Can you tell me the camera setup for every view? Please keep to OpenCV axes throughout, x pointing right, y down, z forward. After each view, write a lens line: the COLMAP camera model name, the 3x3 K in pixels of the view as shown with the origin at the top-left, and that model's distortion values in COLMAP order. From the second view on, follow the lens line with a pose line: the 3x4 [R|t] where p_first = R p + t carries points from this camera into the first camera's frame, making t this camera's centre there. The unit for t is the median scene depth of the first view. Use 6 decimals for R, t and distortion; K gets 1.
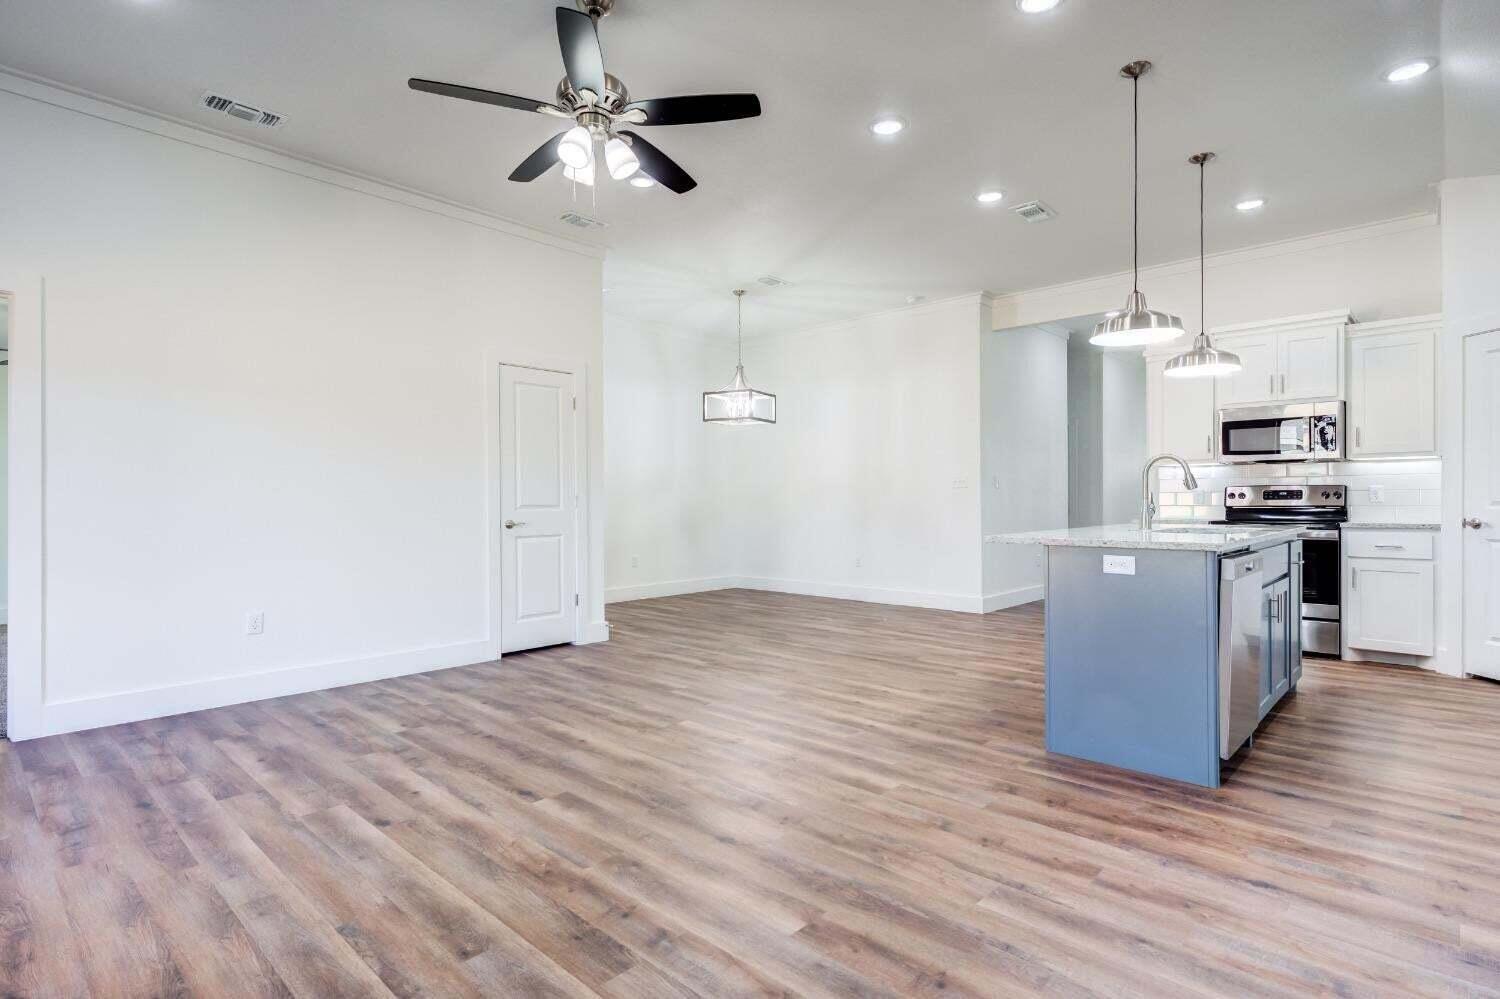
lens RADIAL K [[753.5, 0, 748.0], [0, 753.5, 501.6], [0, 0, 1]] dist [0.013895, -0.006183]
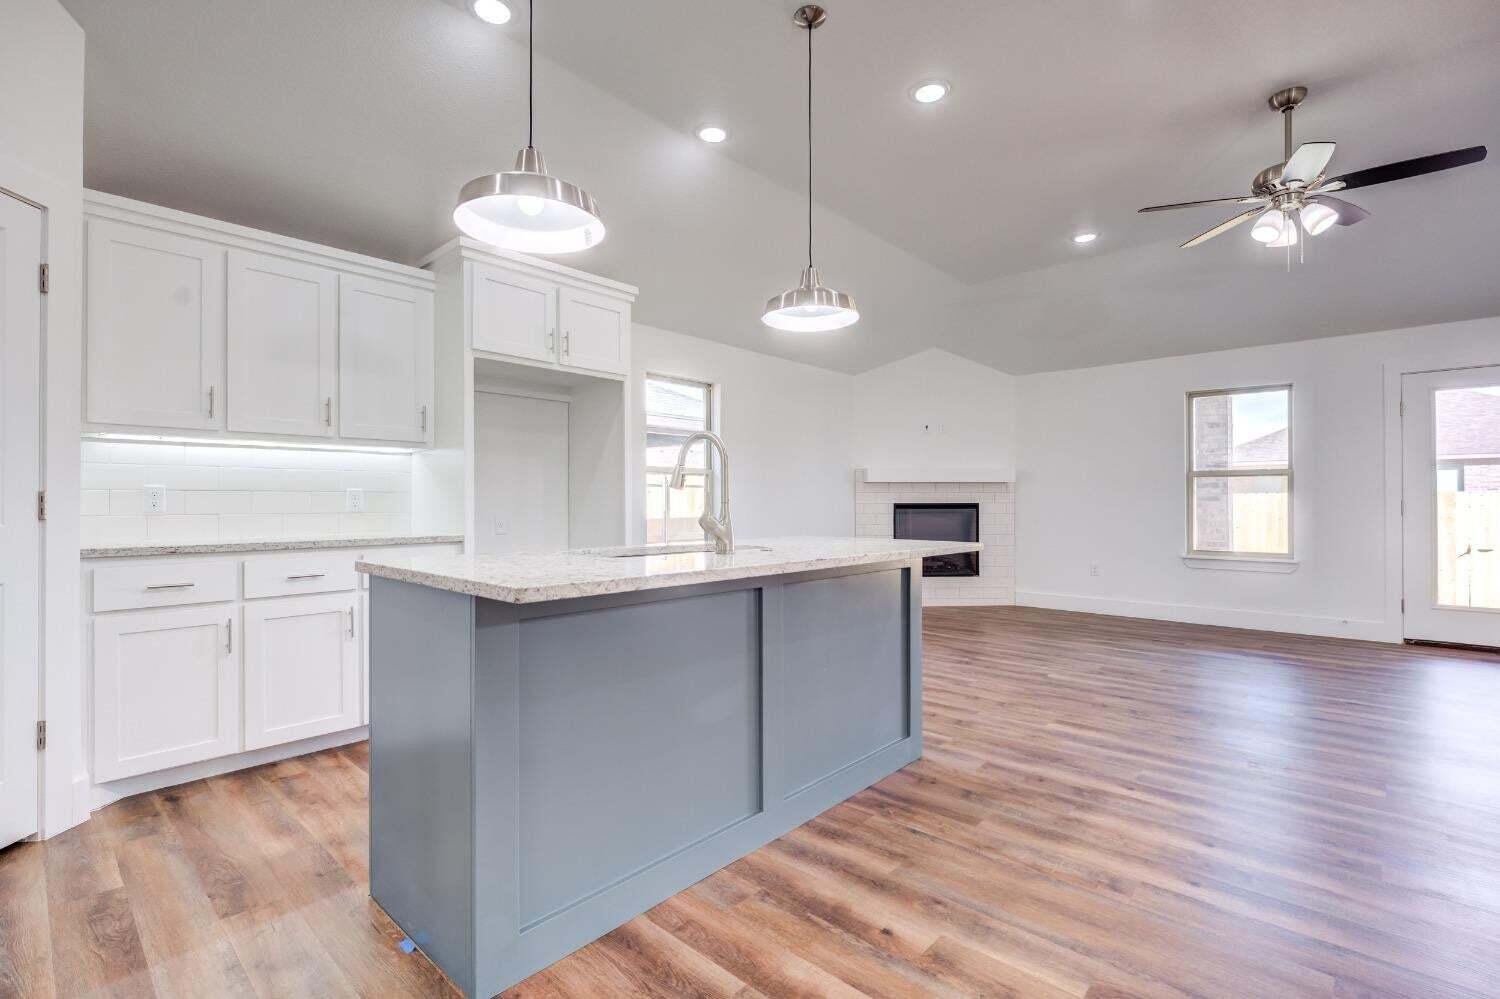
lens RADIAL K [[684.1, 0, 747.0], [0, 684.1, 499.8], [0, 0, 1]] dist [-0.003821, 0.000291]
pose [[-0.999905, 0.006451, -0.012217, 0.567421], [0.006496, 0.999972, -0.003724, -0.005135], [0.012193, -0.003803, -0.999918, 1.699142]]
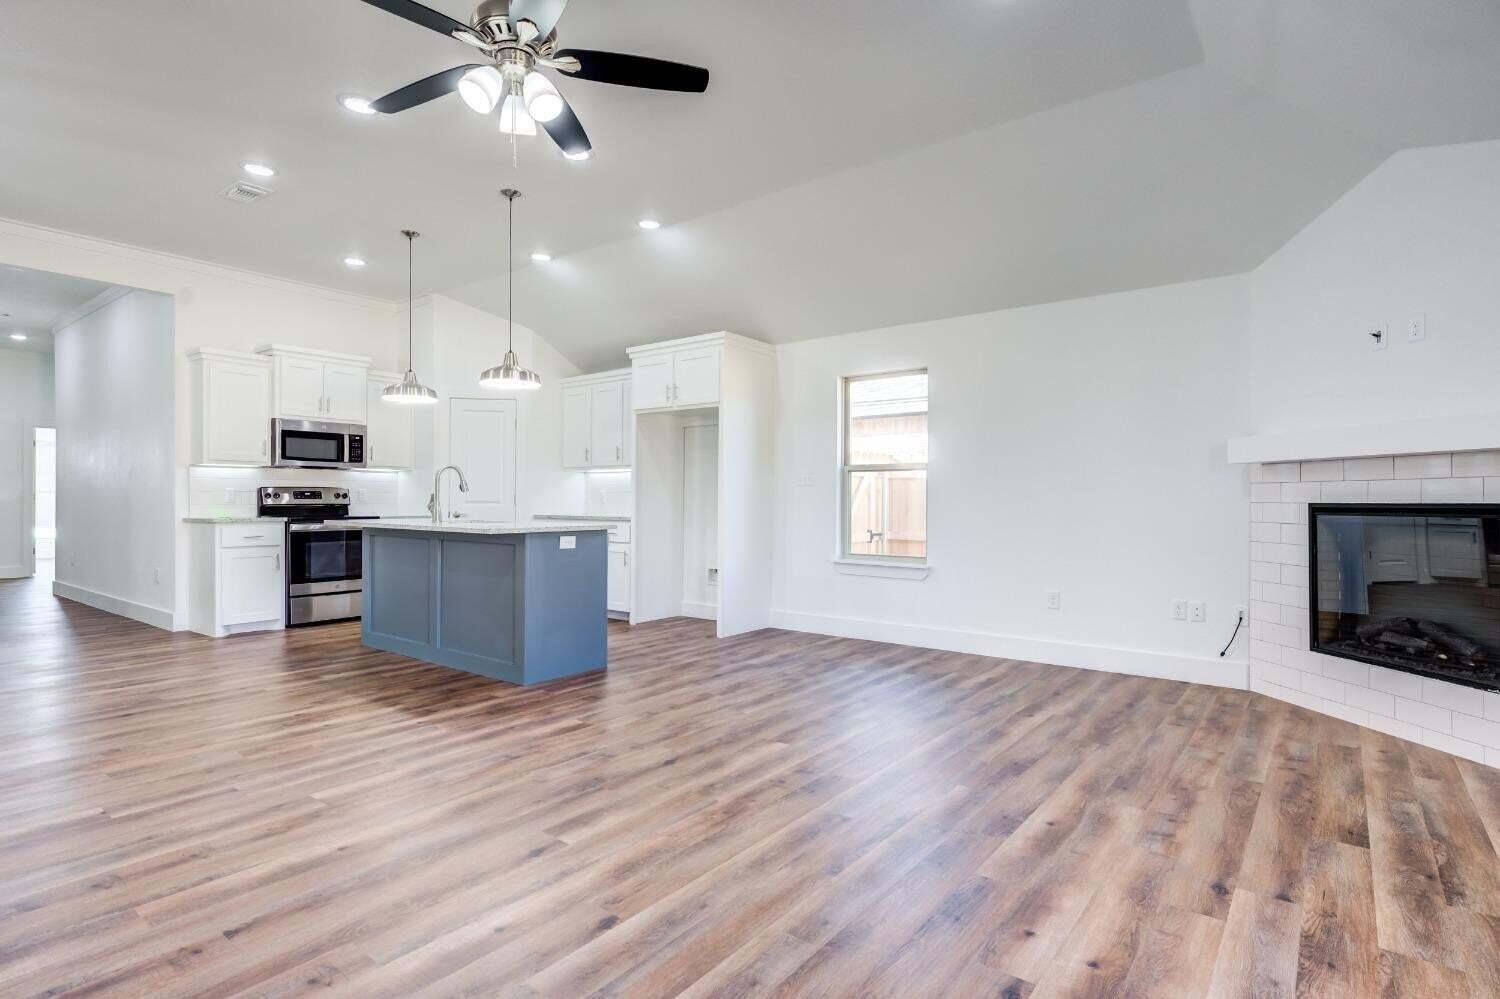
lens RADIAL K [[753.5, 0, 748.0], [0, 753.5, 501.6], [0, 0, 1]] dist [0.013895, -0.006183]
pose [[-0.093622, 0.000779, 0.995608, -0.878753], [-0.002212, 0.999997, -0.000991, 0.001795], [-0.995605, -0.002295, -0.093620, 0.654070]]
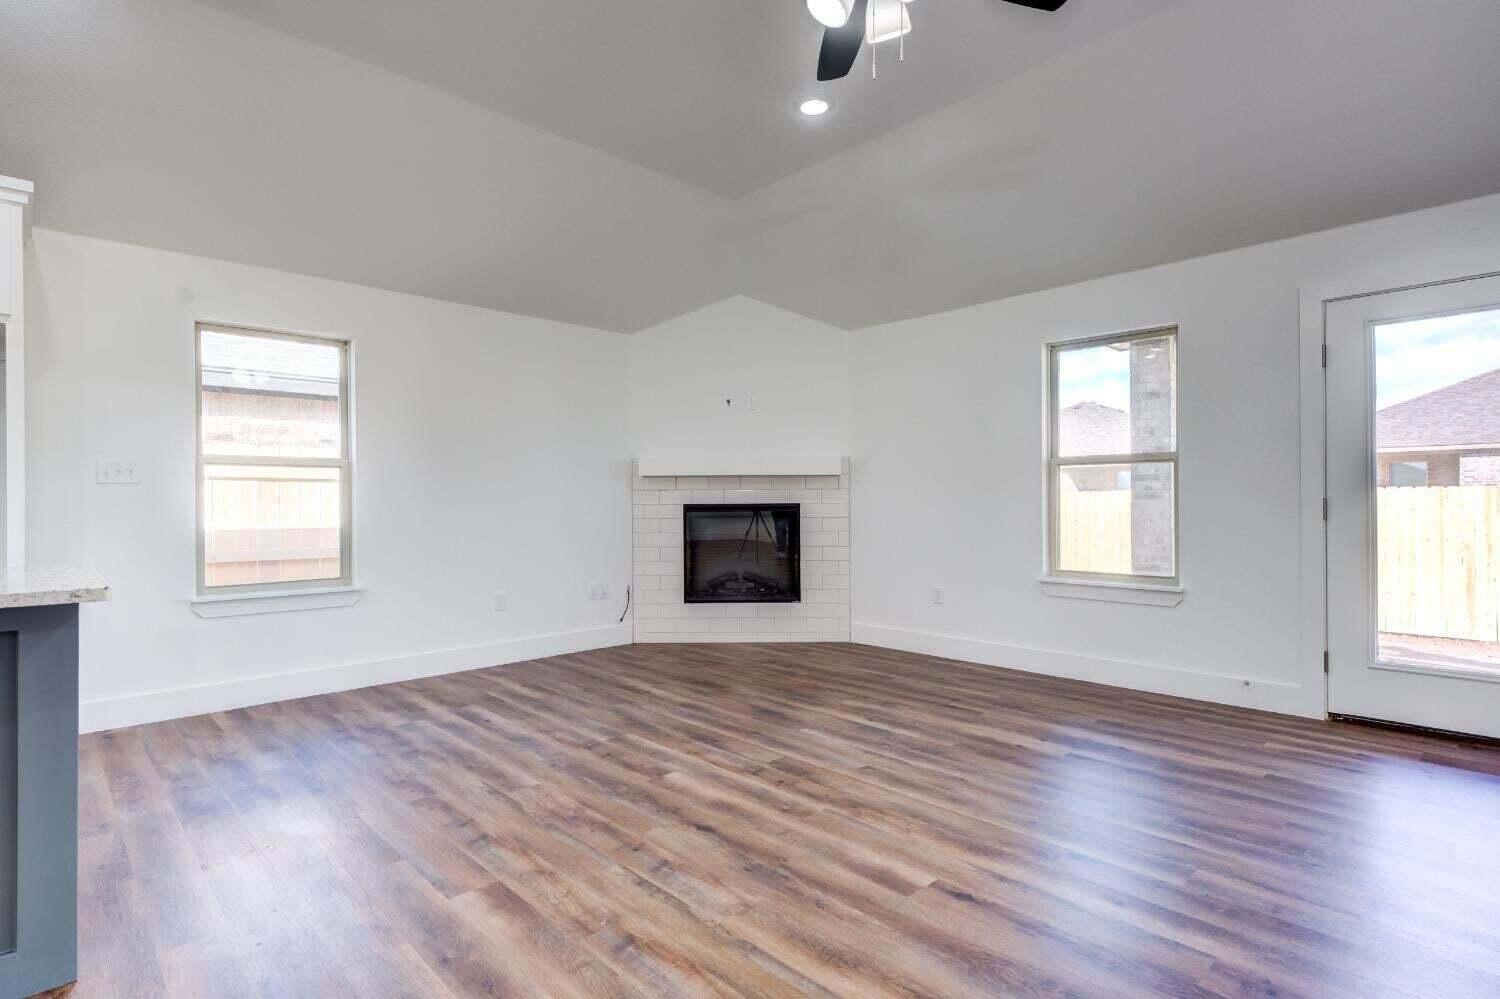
lens RADIAL K [[753.5, 0, 748.0], [0, 753.5, 501.6], [0, 0, 1]] dist [0.013895, -0.006183]
pose [[-0.998432, 0.010404, 0.055001, -0.100162], [0.010386, 0.999946, -0.000609, -0.002673], [-0.055005, -0.000037, -0.998486, 1.351710]]
